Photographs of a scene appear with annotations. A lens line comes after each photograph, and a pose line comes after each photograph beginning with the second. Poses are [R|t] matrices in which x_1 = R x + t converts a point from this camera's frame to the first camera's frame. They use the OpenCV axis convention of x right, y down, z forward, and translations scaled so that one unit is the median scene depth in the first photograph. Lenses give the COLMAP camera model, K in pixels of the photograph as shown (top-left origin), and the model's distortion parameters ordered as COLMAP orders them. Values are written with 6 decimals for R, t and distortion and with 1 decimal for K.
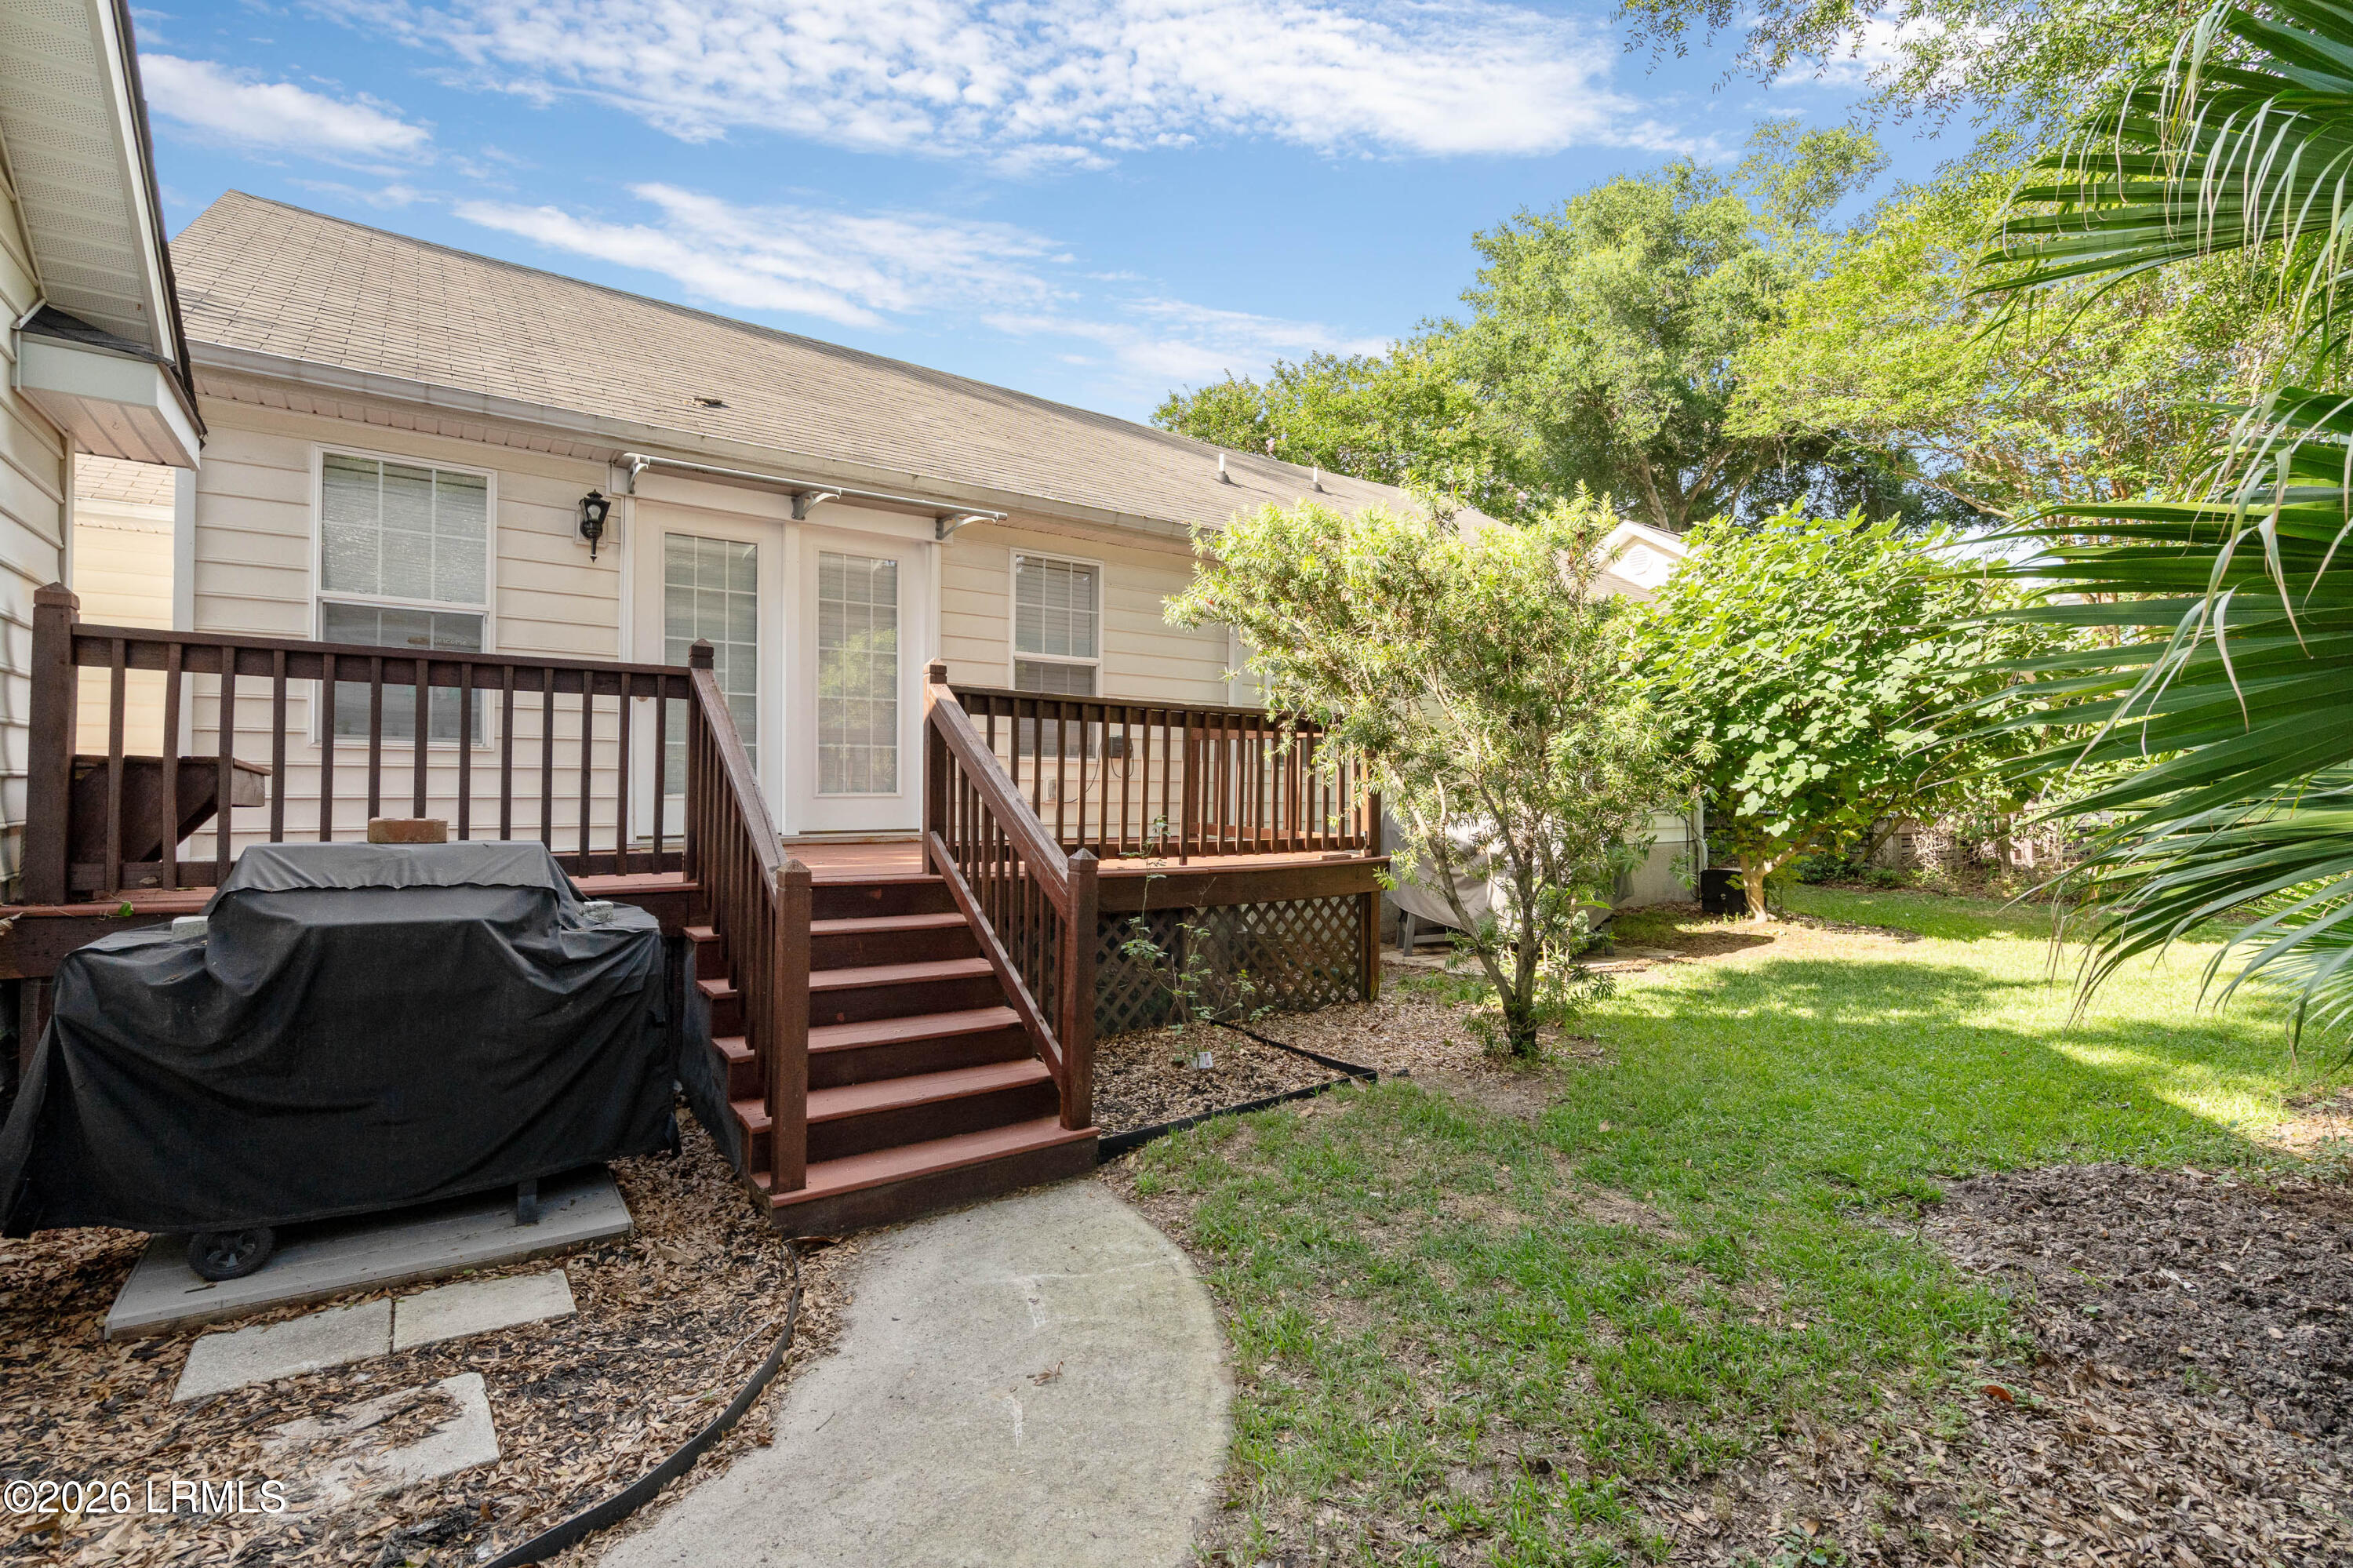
lens RADIAL K [[1068.4, 0, 1180.7], [0, 1068.4, 779.9], [0, 0, 1]] dist [-0.002727, -0.000307]
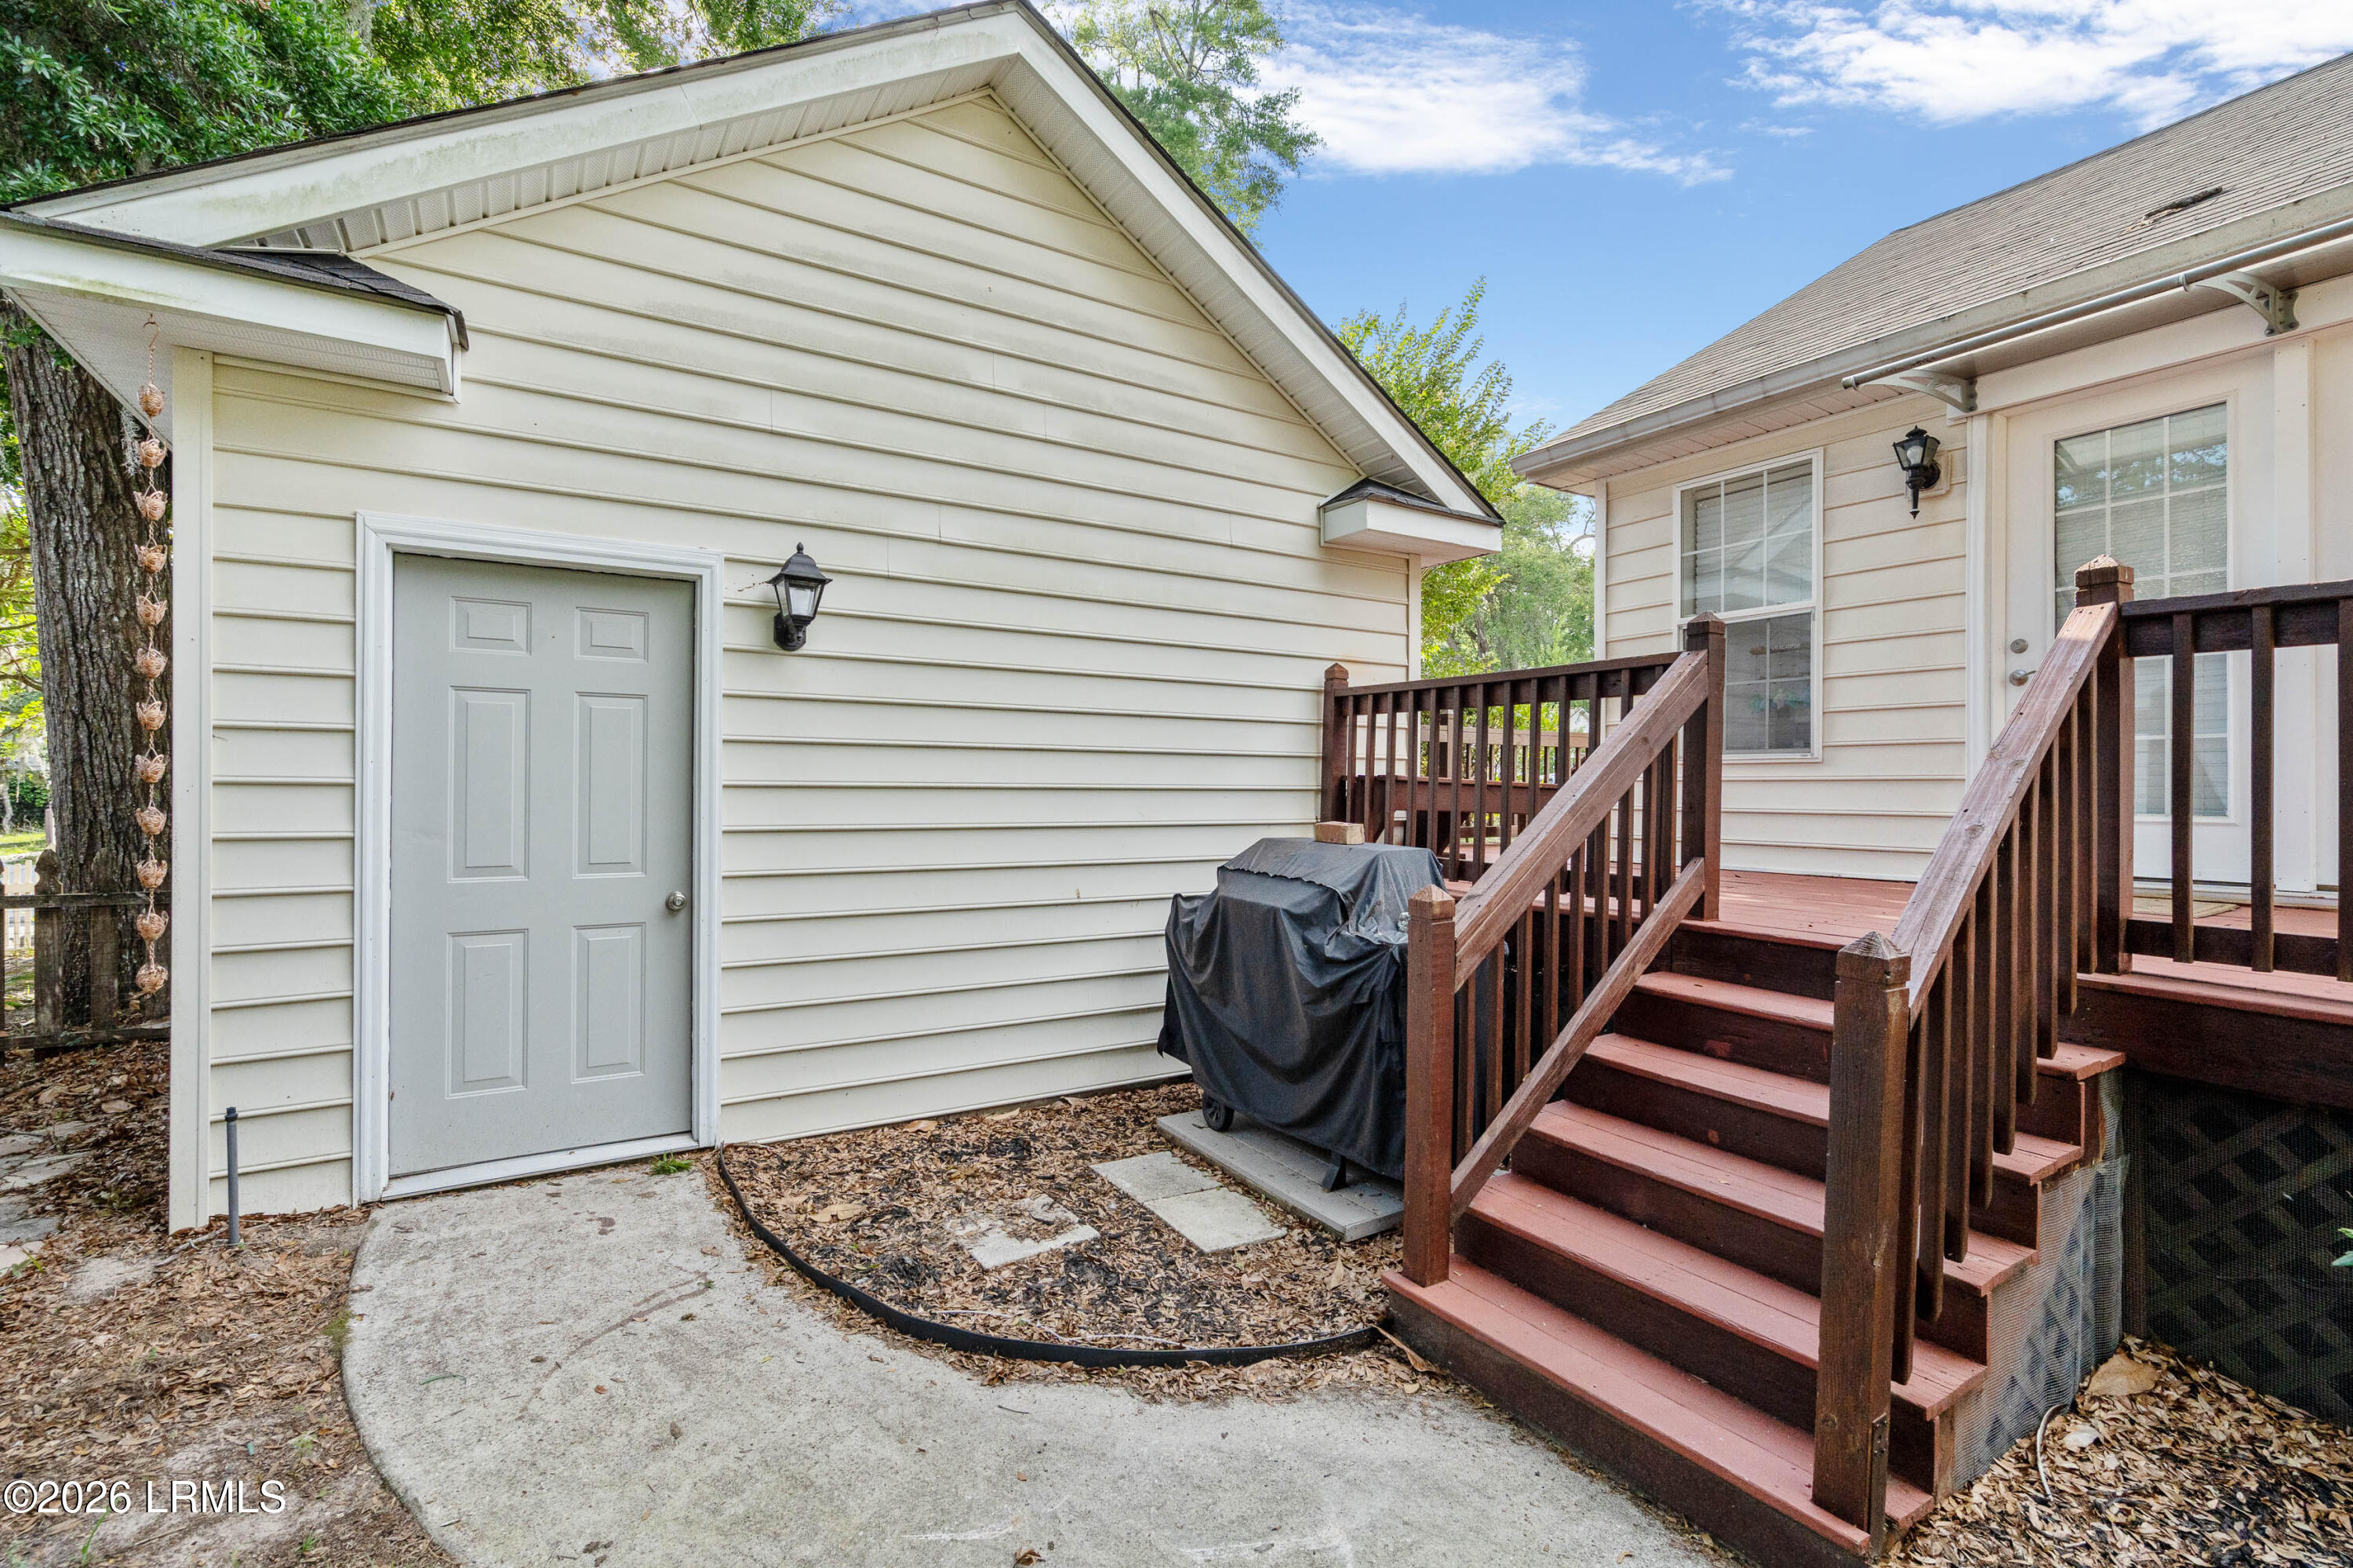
lens RADIAL K [[1068.4, 0, 1177.7], [0, 1068.4, 791.7], [0, 0, 1]] dist [-0.002727, -0.000307]
pose [[-0.081562, -0.003080, -0.996663, 0.596839], [-0.002301, 0.999993, -0.002902, 0.005613], [0.996666, 0.002057, -0.081569, 1.083933]]
